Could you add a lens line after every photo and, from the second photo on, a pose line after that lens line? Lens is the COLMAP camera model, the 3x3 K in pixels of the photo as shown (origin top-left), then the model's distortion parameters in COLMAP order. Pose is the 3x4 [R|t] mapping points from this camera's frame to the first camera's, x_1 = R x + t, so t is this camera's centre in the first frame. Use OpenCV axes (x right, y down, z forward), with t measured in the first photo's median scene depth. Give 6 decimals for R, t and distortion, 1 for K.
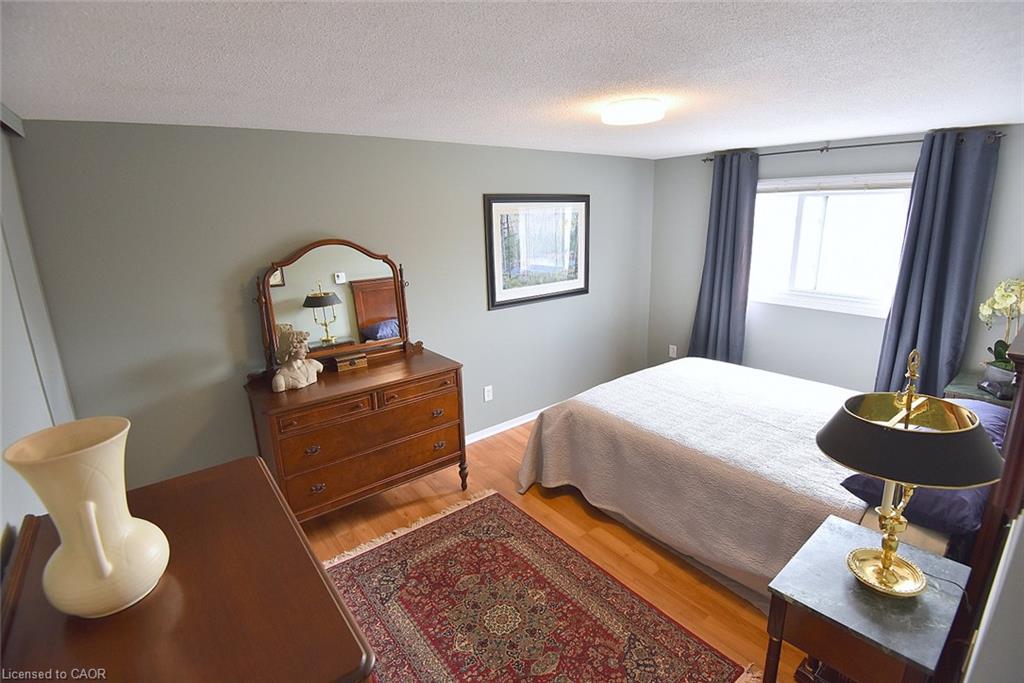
lens RADIAL K [[473.9, 0, 517.2], [0, 473.9, 338.2], [0, 0, 1]] dist [-0.043492, -0.000615]
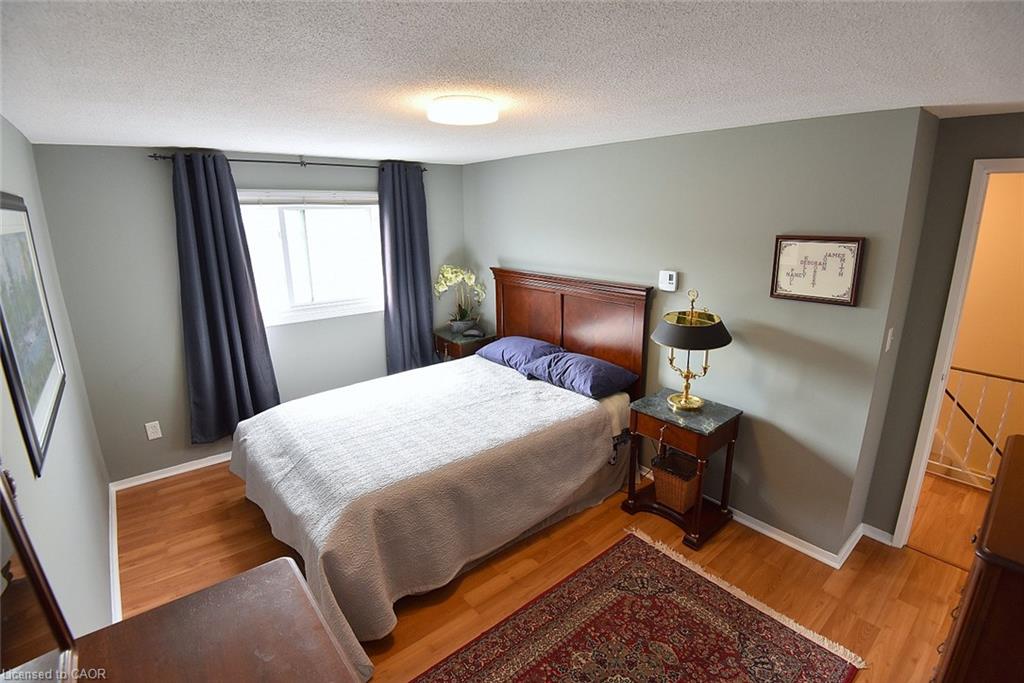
lens RADIAL K [[473.9, 0, 517.2], [0, 473.9, 338.2], [0, 0, 1]] dist [-0.043492, -0.000615]
pose [[-0.030384, -0.224222, 0.974064, -0.544747], [0.261824, 0.938701, 0.224249, -0.194815], [-0.964637, 0.261848, 0.030185, 0.767107]]
